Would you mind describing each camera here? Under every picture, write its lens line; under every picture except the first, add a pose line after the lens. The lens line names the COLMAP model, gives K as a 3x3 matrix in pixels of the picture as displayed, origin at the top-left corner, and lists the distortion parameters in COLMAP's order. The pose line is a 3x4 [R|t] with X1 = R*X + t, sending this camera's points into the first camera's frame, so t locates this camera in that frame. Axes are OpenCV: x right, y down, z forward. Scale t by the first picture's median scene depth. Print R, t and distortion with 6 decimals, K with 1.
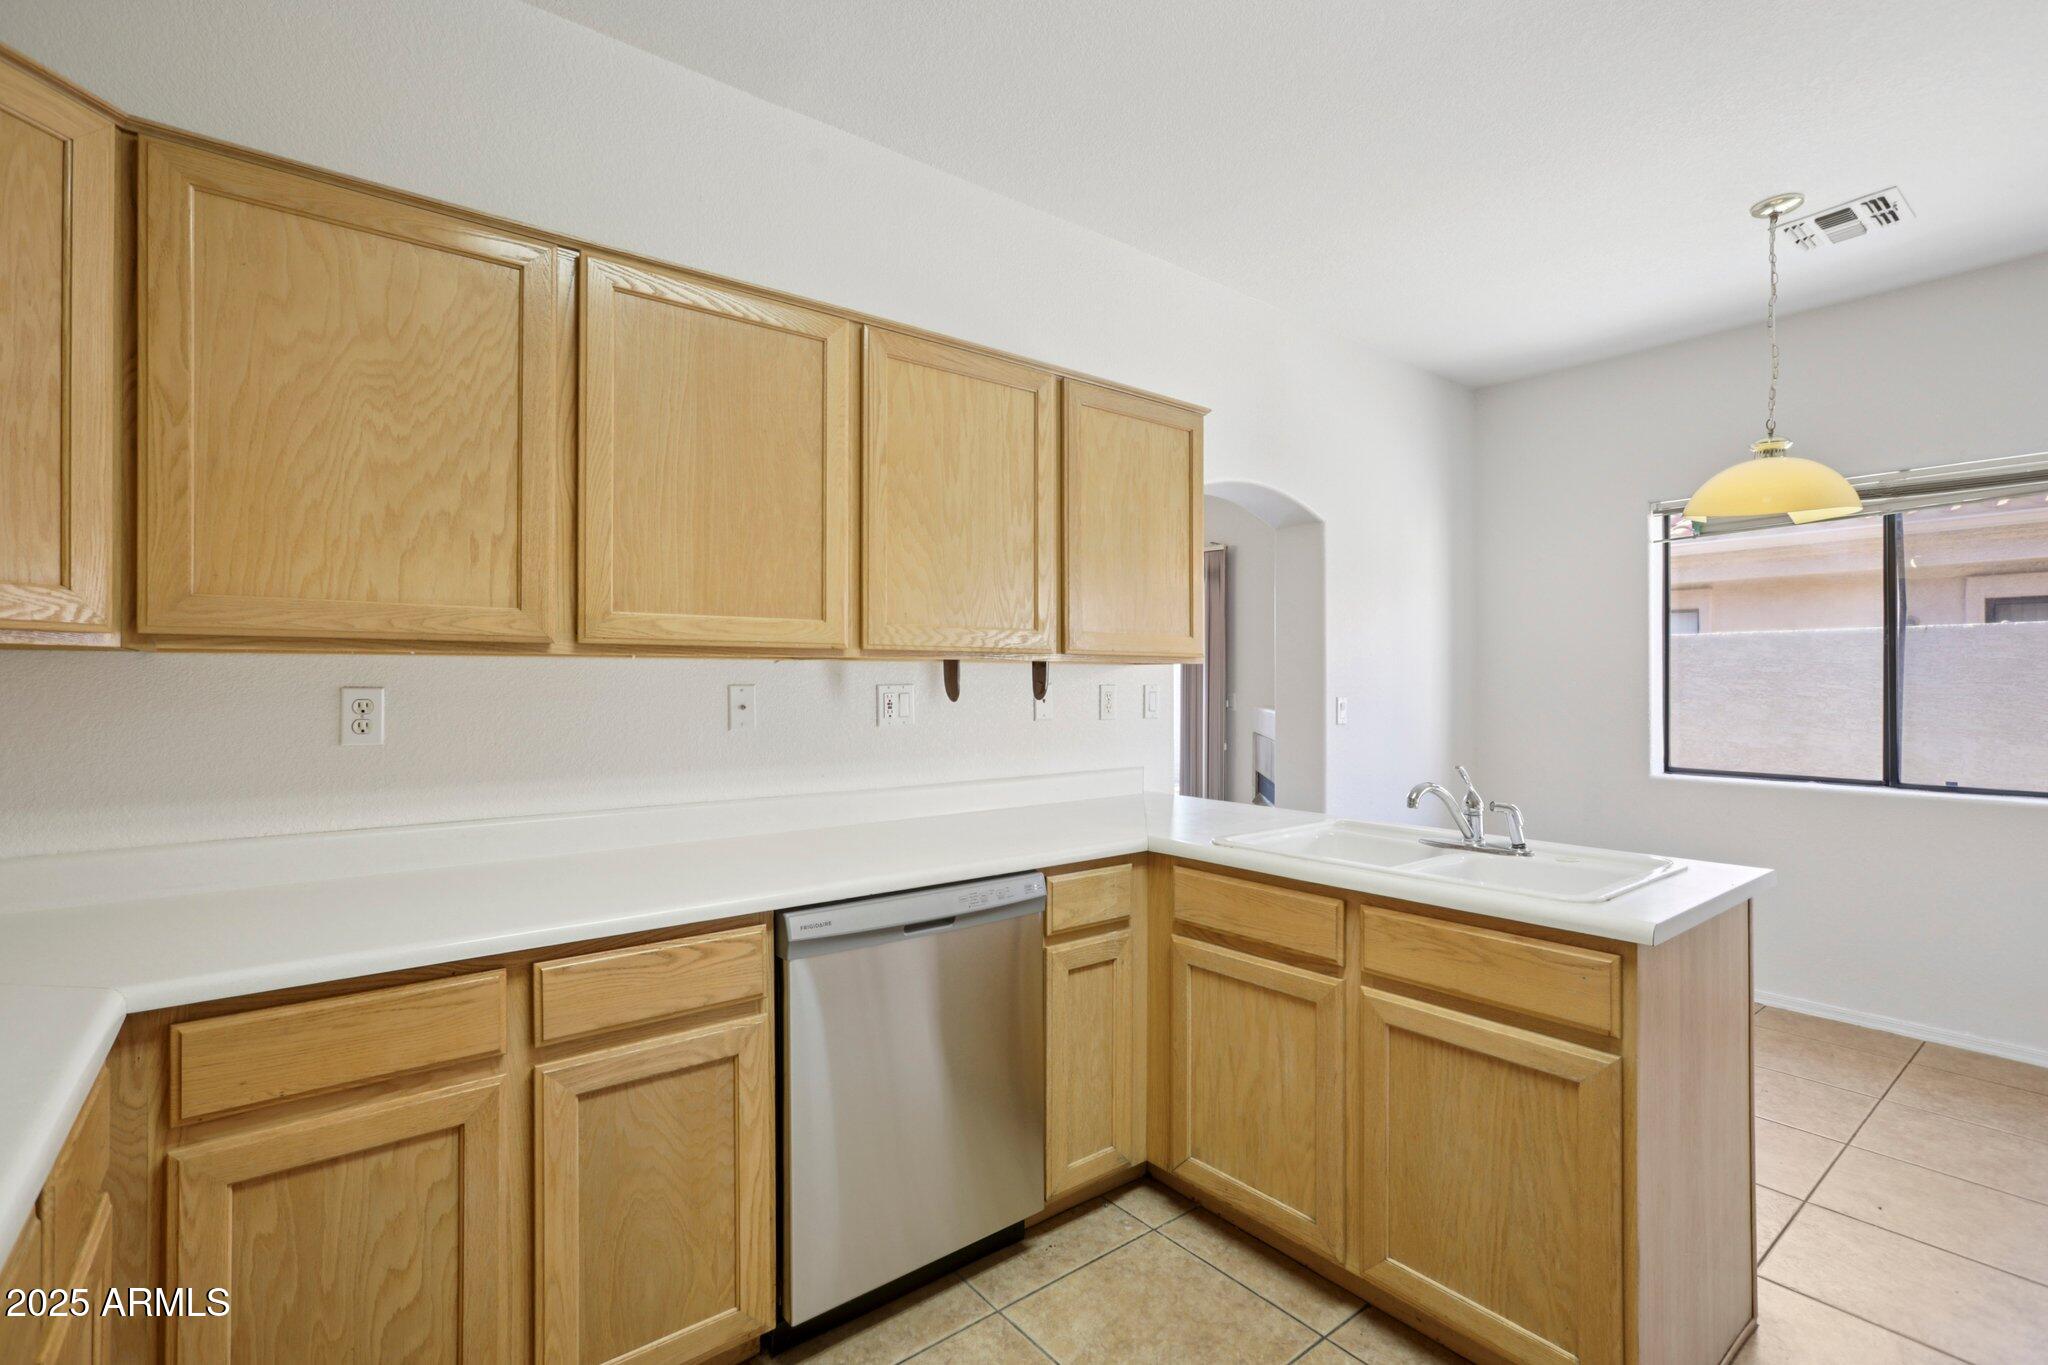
lens RADIAL K [[917.7, 0, 1026.3], [0, 917.7, 685.5], [0, 0, 1]] dist [-0.025183, 0.000196]
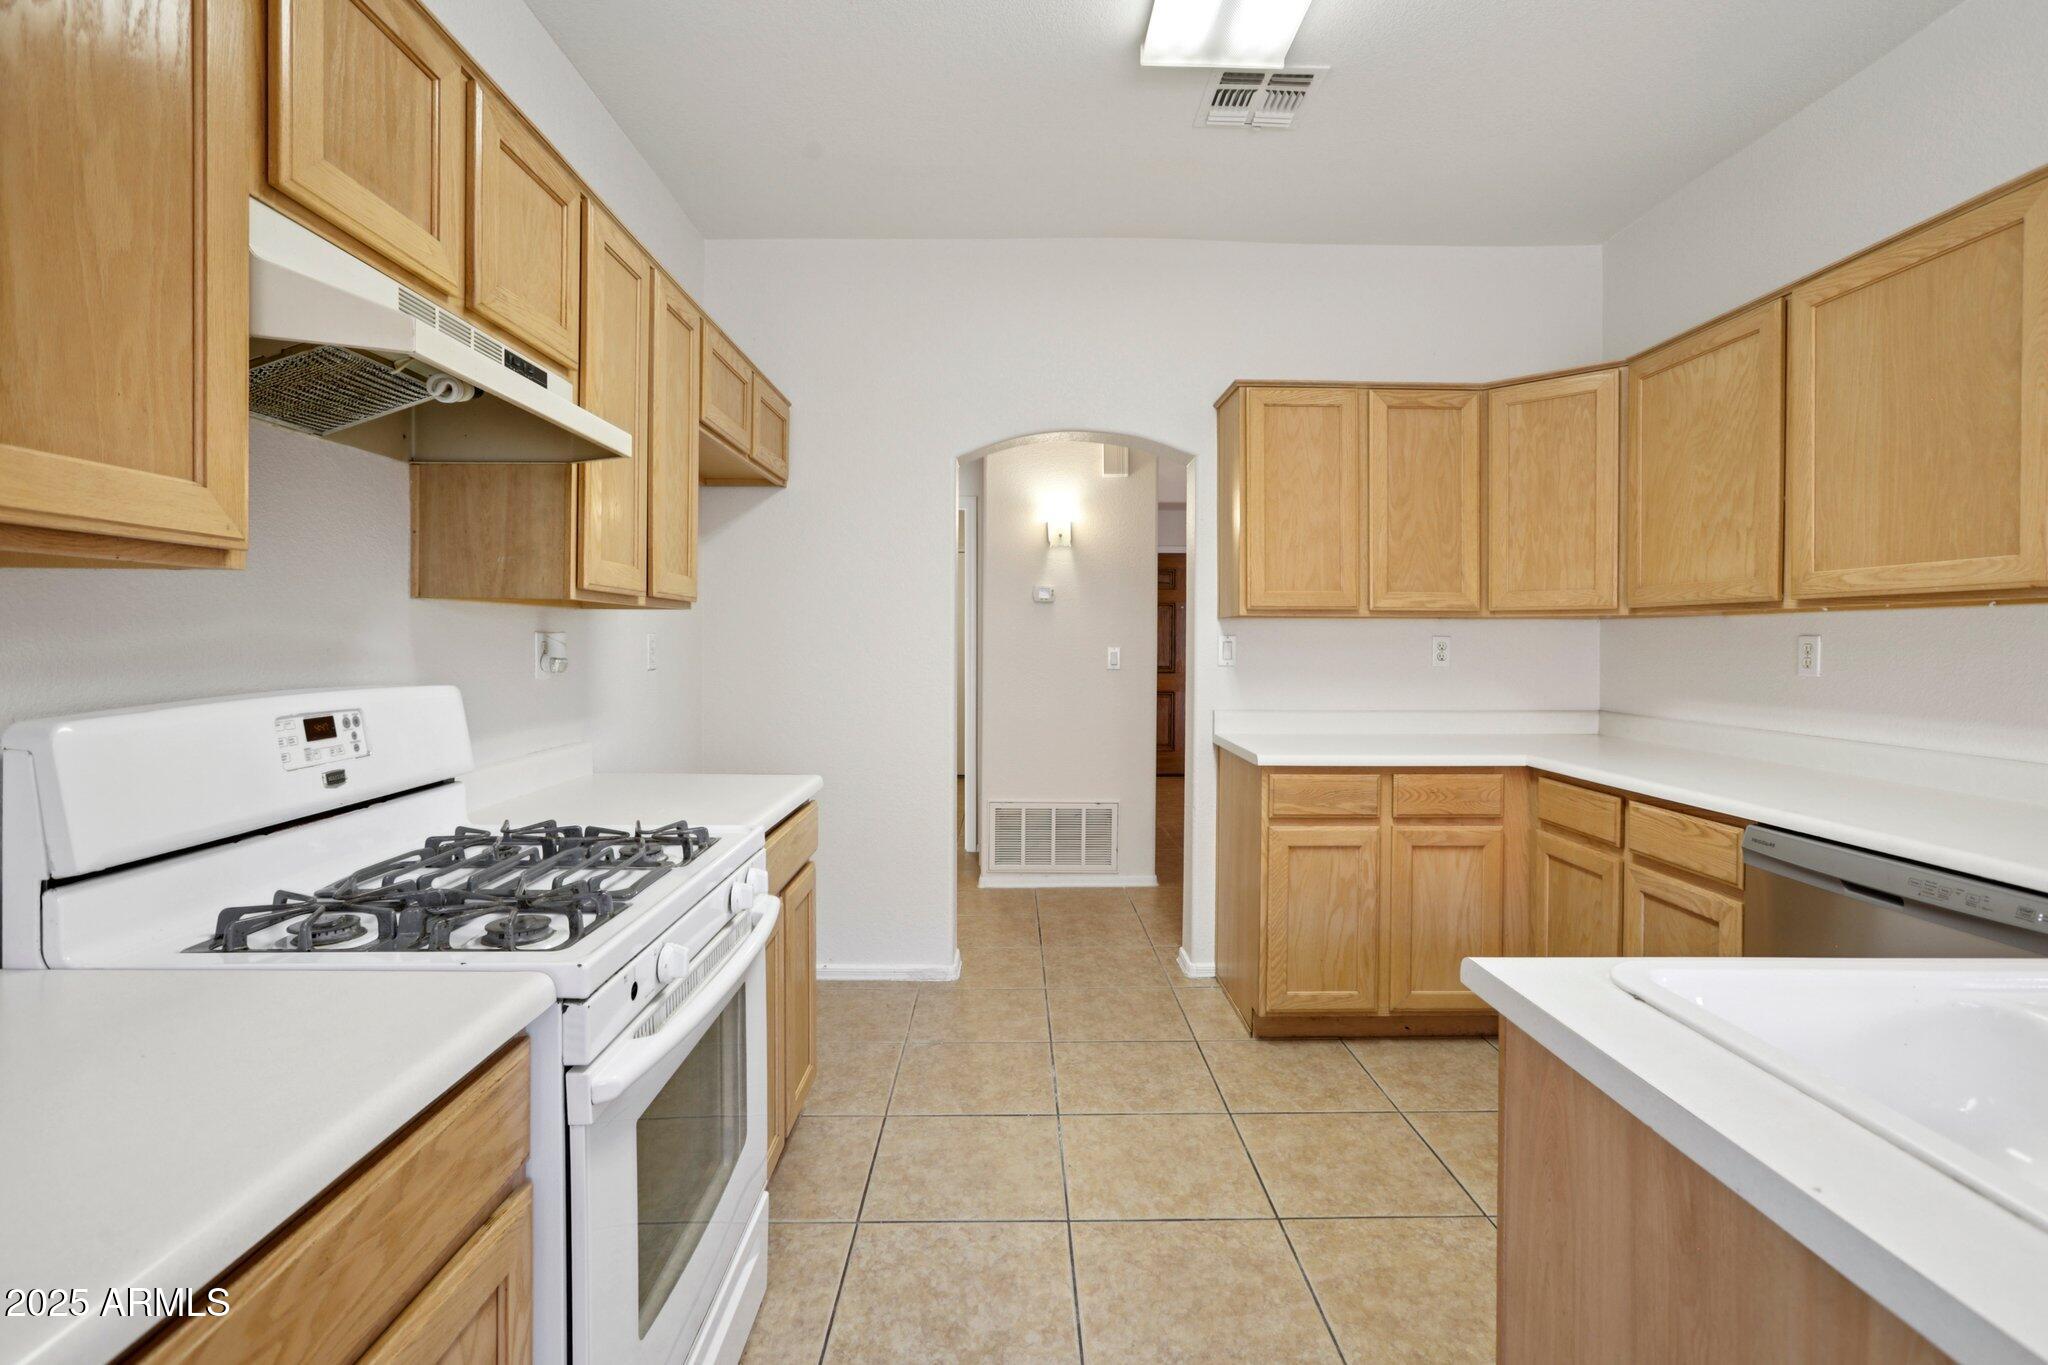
lens RADIAL K [[917.7, 0, 1025.9], [0, 917.7, 669.5], [0, 0, 1]] dist [-0.025183, 0.000196]
pose [[-0.613706, 0.023400, -0.789188, 1.249380], [-0.006852, 0.999365, 0.034961, 0.015579], [0.789505, 0.026863, -0.613156, 0.989934]]
